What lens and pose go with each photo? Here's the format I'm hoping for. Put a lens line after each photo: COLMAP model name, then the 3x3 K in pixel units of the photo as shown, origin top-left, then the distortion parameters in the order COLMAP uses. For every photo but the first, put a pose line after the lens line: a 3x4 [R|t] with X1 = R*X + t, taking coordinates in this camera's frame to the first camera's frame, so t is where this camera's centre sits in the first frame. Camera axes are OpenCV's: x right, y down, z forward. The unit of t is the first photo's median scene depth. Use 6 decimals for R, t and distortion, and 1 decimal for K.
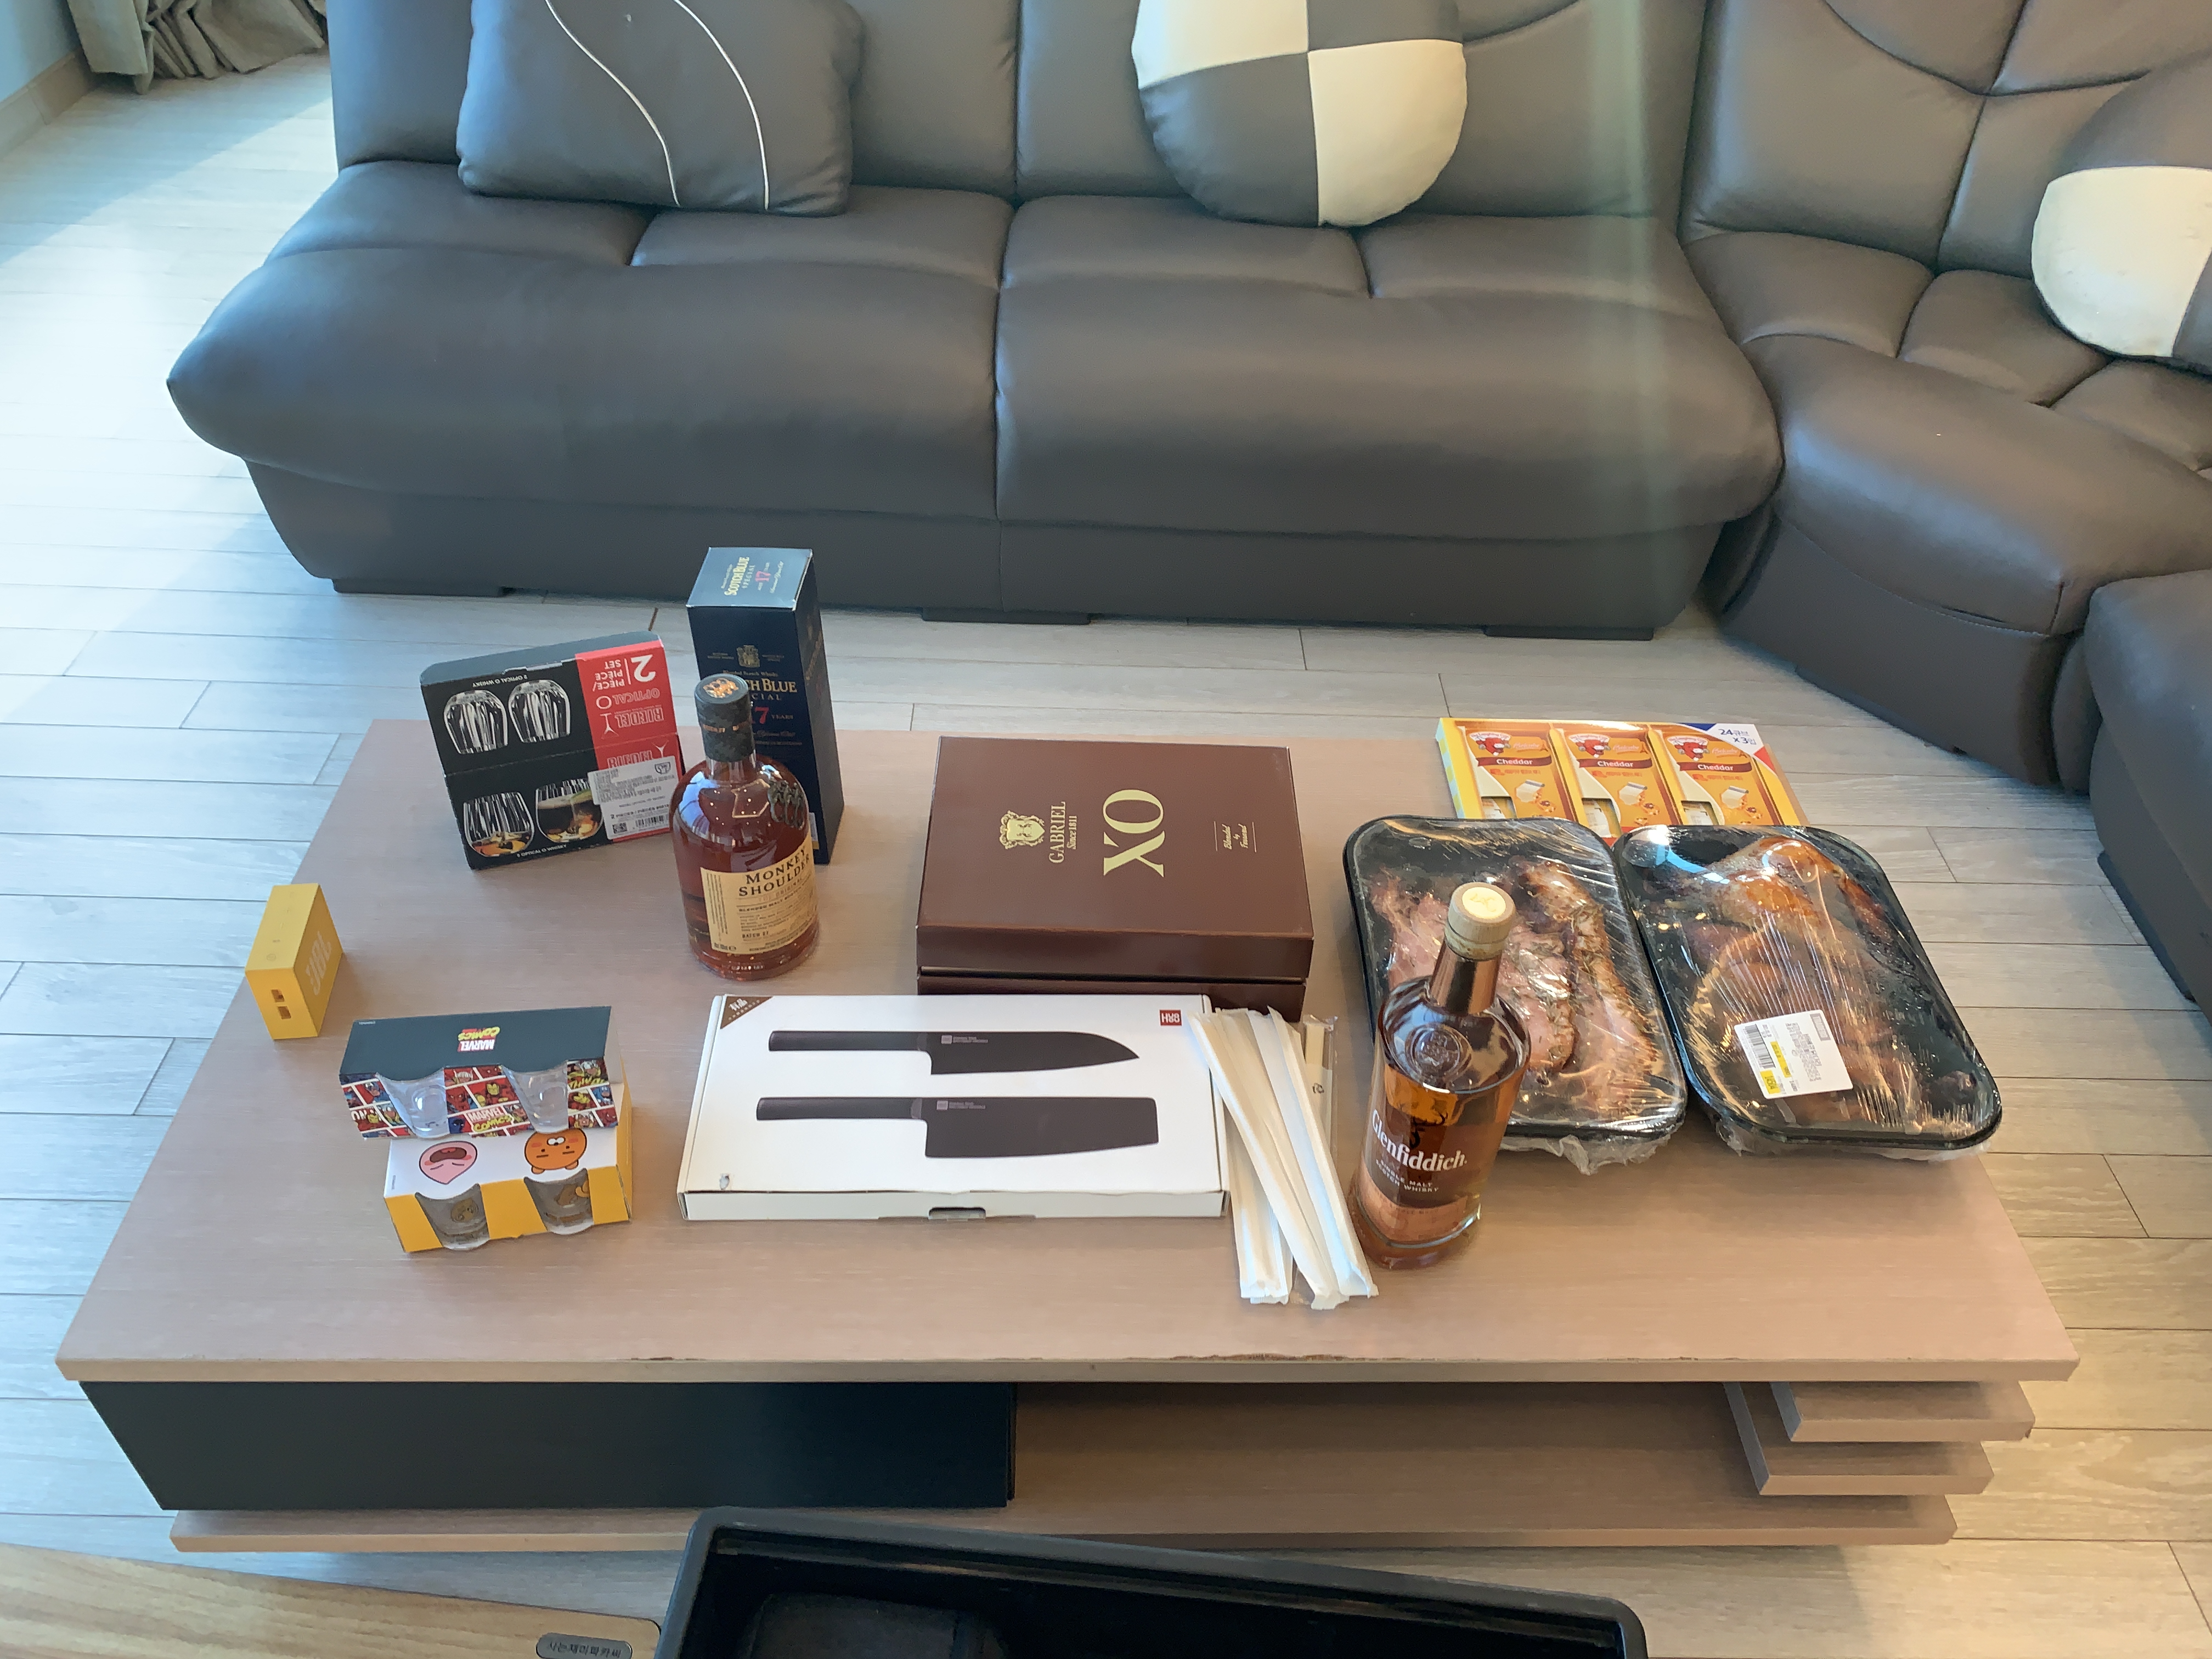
lens RADIAL K [[1665.0, 0, 1108.0], [0, 1665.0, 834.1], [0, 0, 1]] dist [0.007160, -0.008417]
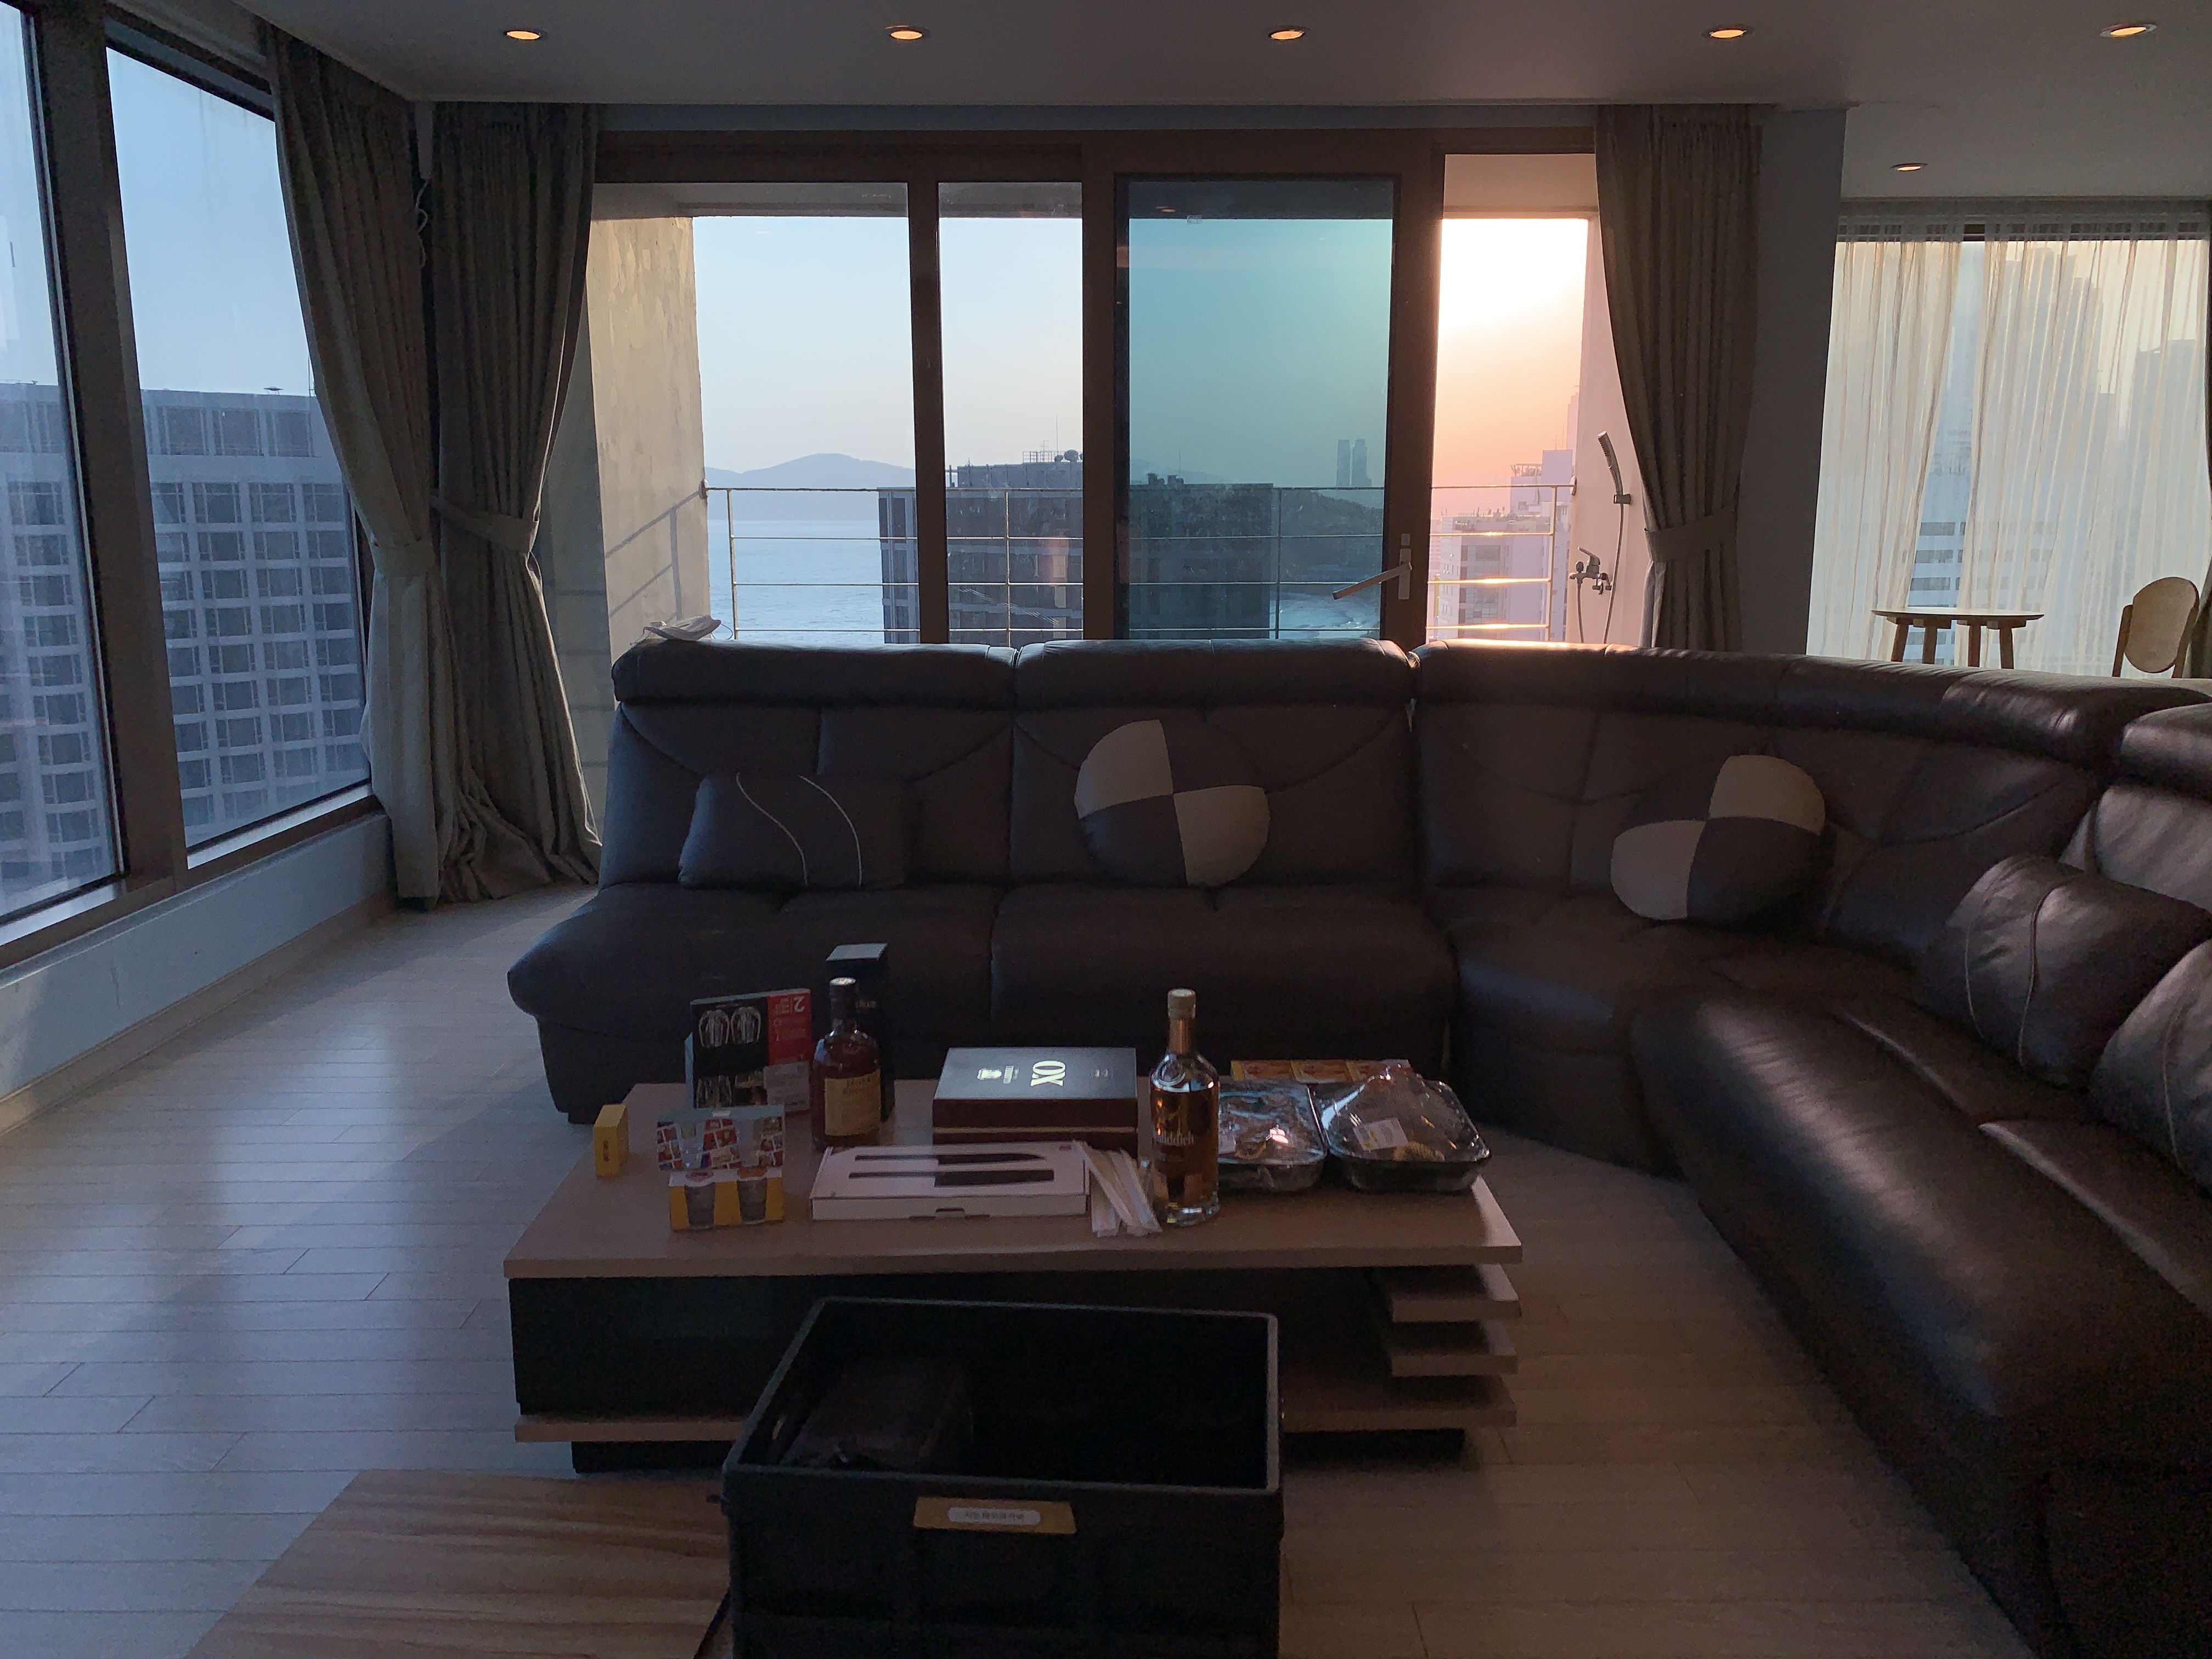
lens RADIAL K [[1665.0, 0, 1107.1], [0, 1665.0, 823.8], [0, 0, 1]] dist [0.007160, -0.008417]
pose [[0.999027, -0.041567, -0.014729, 0.125602], [0.028078, 0.857096, -0.514391, 0.752471], [0.034006, 0.513477, 0.857429, -0.801073]]
